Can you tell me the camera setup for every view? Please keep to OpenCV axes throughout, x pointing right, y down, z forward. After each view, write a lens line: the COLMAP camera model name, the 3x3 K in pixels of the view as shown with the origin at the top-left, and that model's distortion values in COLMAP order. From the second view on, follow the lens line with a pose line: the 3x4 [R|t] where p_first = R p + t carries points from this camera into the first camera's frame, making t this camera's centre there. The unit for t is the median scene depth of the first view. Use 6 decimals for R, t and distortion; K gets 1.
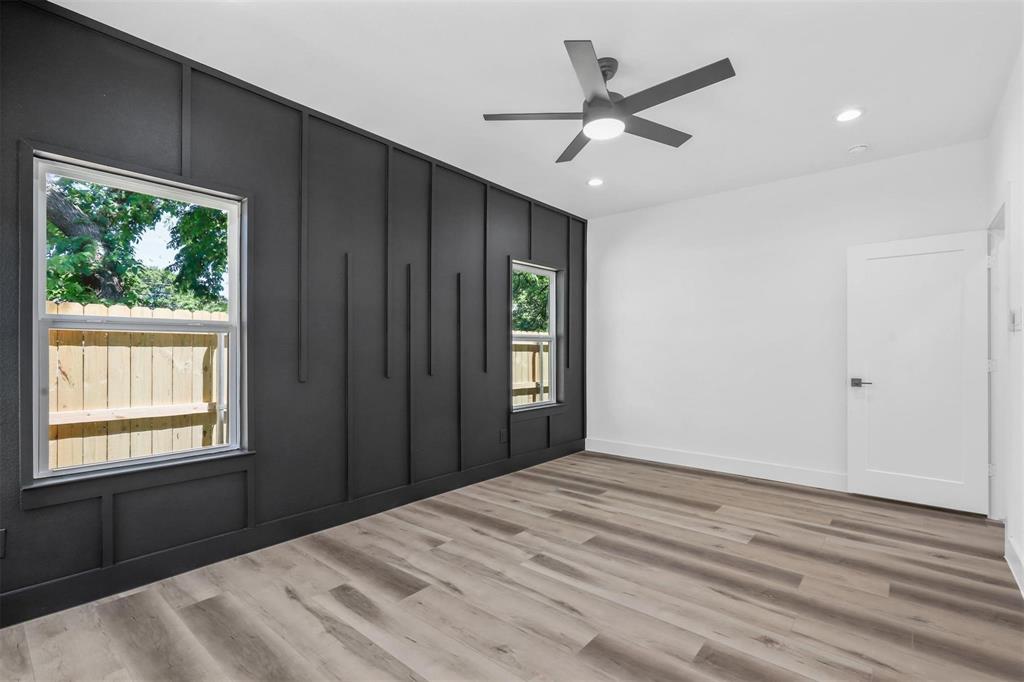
lens RADIAL K [[468.3, 0, 509.9], [0, 468.3, 347.4], [0, 0, 1]] dist [0.001091, -0.000760]
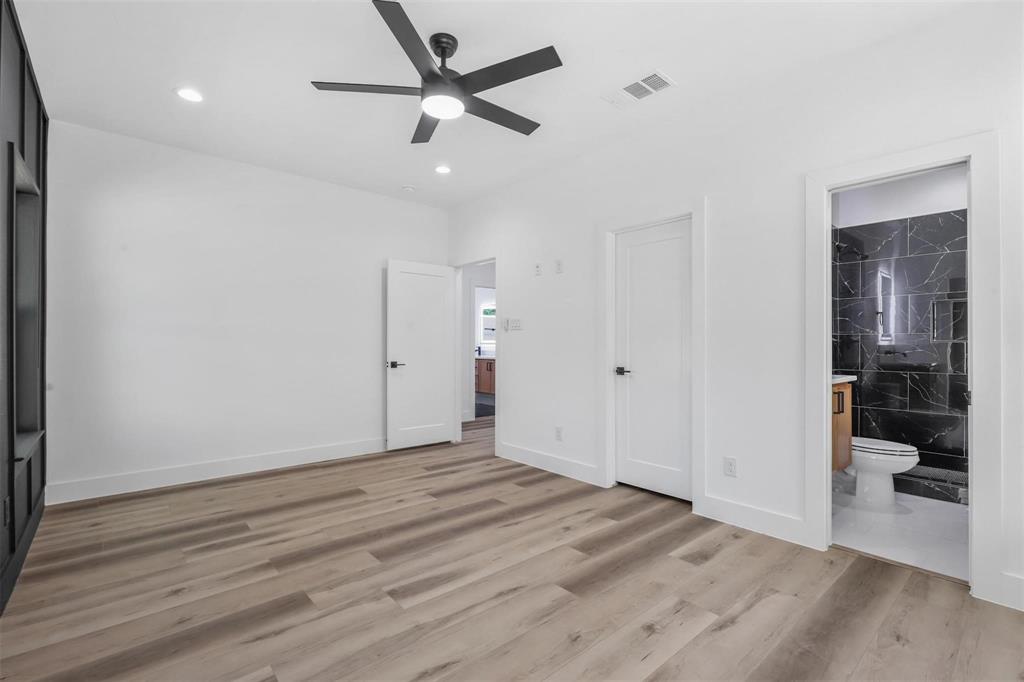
lens RADIAL K [[468.3, 0, 507.2], [0, 468.3, 341.1], [0, 0, 1]] dist [0.001091, -0.000760]
pose [[0.149811, 0.004571, 0.988704, -0.618799], [-0.006895, 0.999970, -0.003578, 0.015557], [-0.988691, -0.006281, 0.149838, 0.609264]]
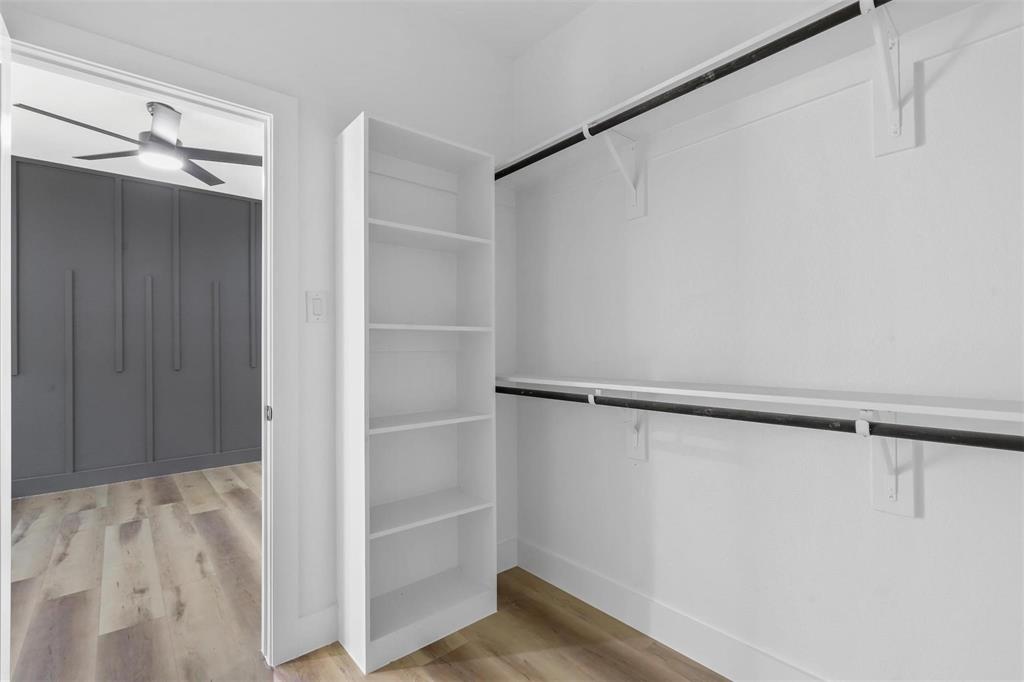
lens RADIAL K [[468.3, 0, 510.7], [0, 468.3, 337.2], [0, 0, 1]] dist [0.001091, -0.000760]
pose [[0.986873, -0.012944, -0.160976, 1.054214], [0.011186, 0.999868, -0.011826, 0.004311], [0.161108, 0.009870, 0.986887, -0.016714]]
